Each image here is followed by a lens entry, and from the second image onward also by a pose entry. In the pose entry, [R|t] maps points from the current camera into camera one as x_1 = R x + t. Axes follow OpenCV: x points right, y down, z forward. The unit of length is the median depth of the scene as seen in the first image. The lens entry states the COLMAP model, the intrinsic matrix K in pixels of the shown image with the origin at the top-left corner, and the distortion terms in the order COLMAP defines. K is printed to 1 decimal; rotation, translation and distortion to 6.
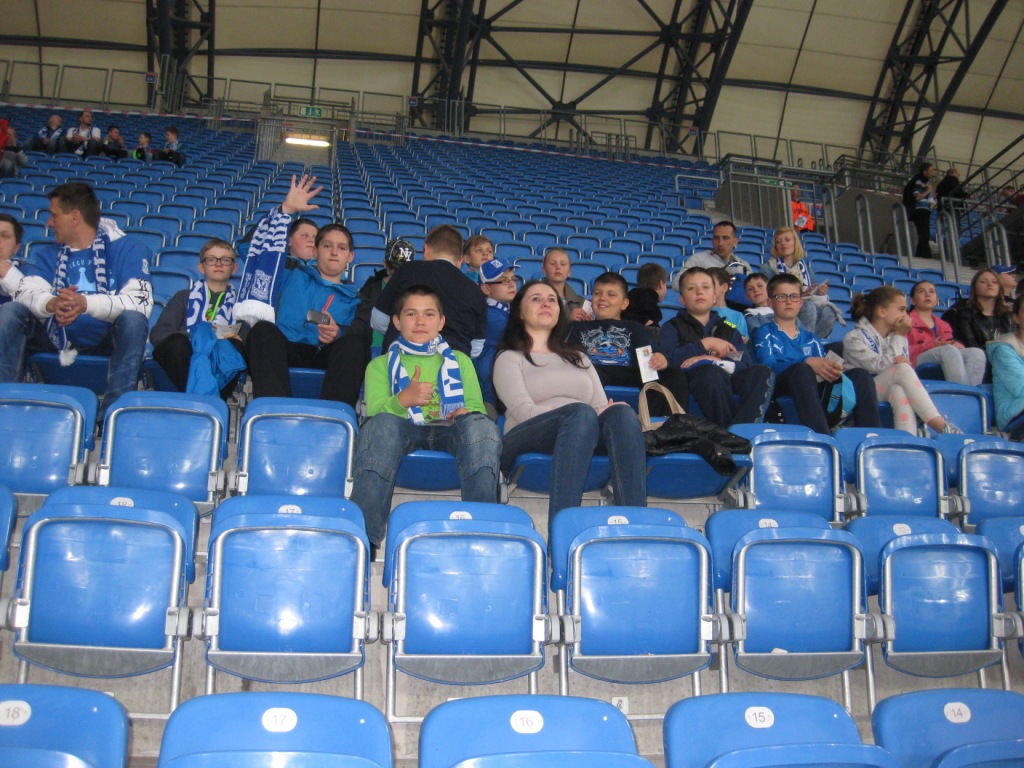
lens RADIAL K [[1048.9, 0, 512.0], [0, 1048.9, 375.7], [0, 0, 1]] dist [-0.124735, 0.000000]
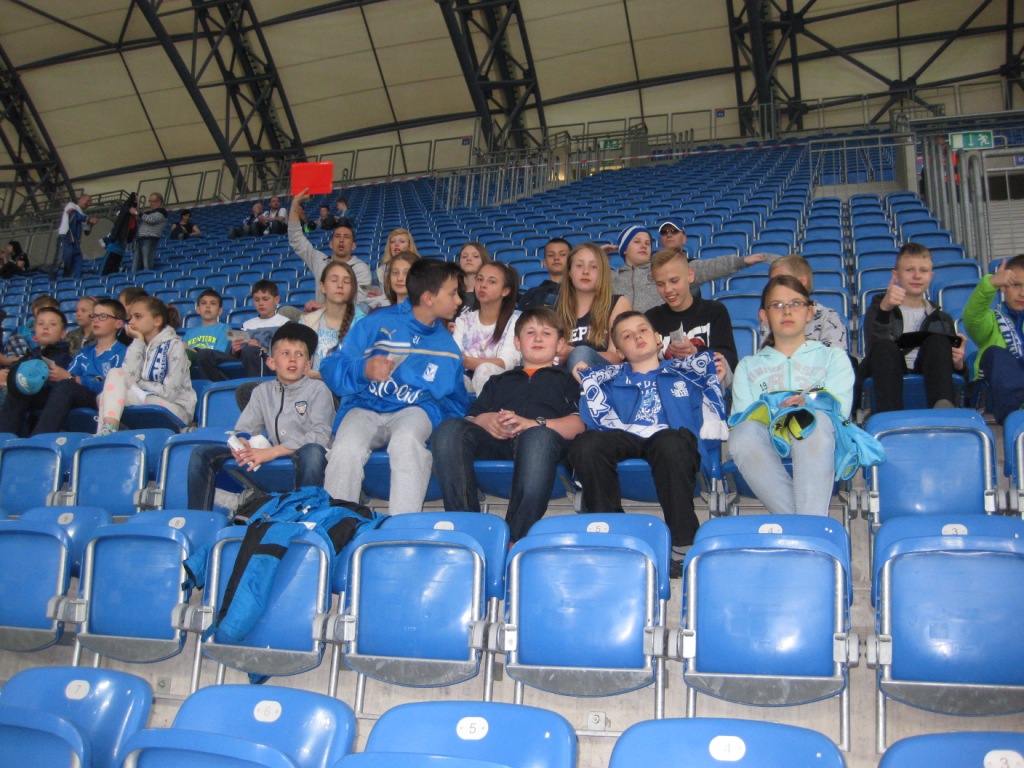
lens RADIAL K [[1048.9, 0, 506.6], [0, 1048.9, 369.0], [0, 0, 1]] dist [-0.124735, 0.000000]
pose [[0.863034, -0.095951, -0.495949, 0.612855], [0.082270, 0.995384, -0.049414, 0.035080], [0.498402, 0.001844, 0.866944, 0.127130]]
